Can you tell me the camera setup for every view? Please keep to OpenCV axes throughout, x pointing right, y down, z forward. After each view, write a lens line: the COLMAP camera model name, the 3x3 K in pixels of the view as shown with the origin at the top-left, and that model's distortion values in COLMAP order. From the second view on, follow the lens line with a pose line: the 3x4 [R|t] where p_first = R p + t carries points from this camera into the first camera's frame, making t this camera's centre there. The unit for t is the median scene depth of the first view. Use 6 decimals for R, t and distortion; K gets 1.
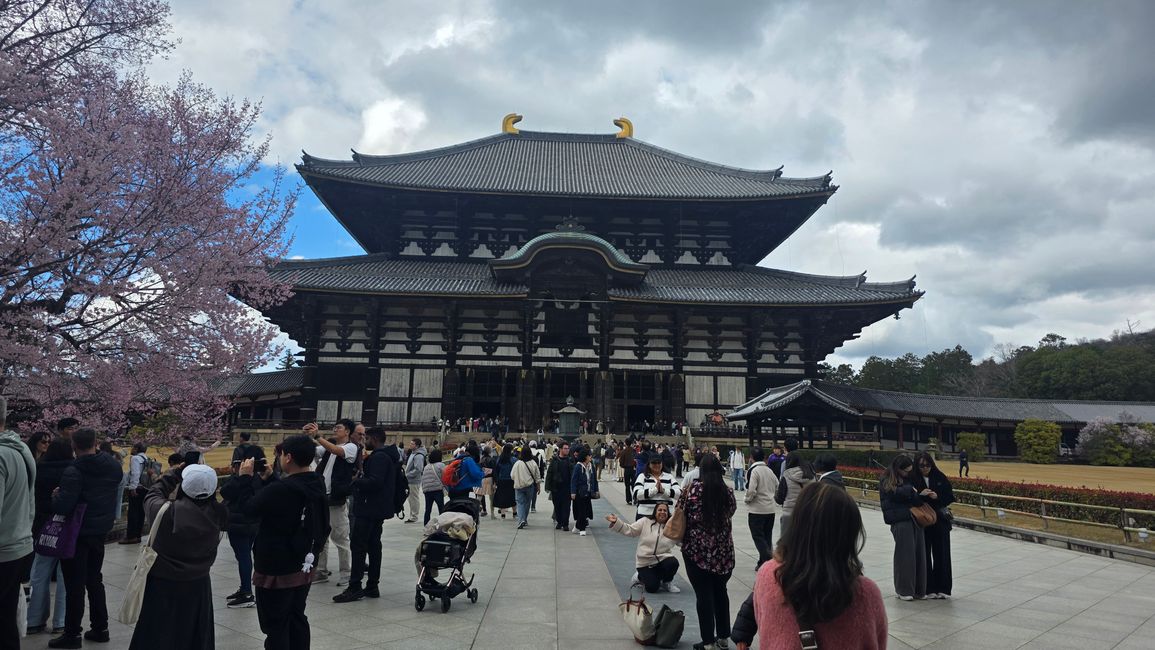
lens RADIAL K [[753.5, 0, 577.5], [0, 753.5, 325.0], [0, 0, 1]] dist [0.077233, -0.125074]
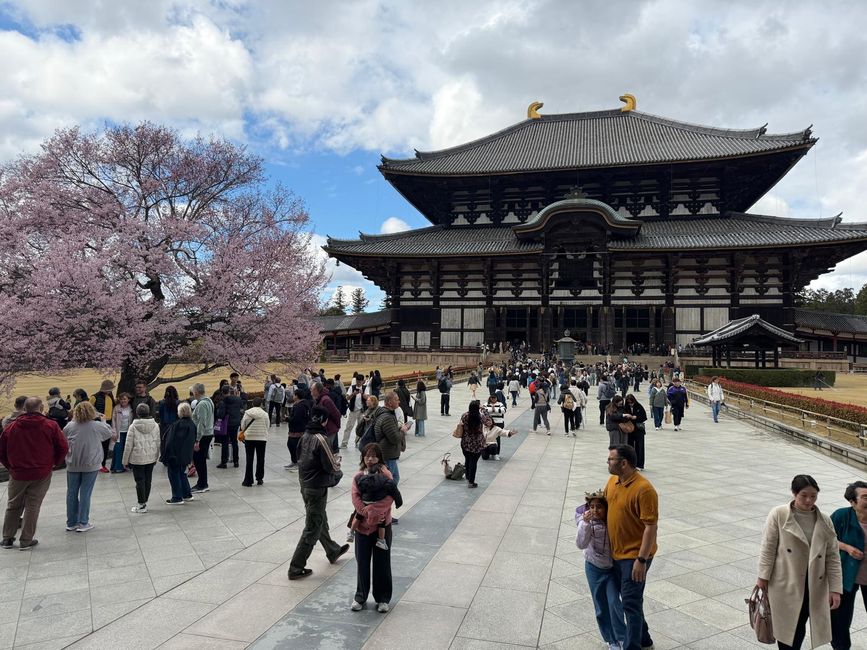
lens RADIAL K [[757.0, 0, 433.5], [0, 757.0, 325.0], [0, 0, 1]] dist [-0.004597, -0.012162]
pose [[0.940316, -0.010812, -0.340132, 0.195148], [0.055976, 0.990795, 0.123254, -0.082476], [0.335669, -0.134937, 0.932265, -0.306615]]
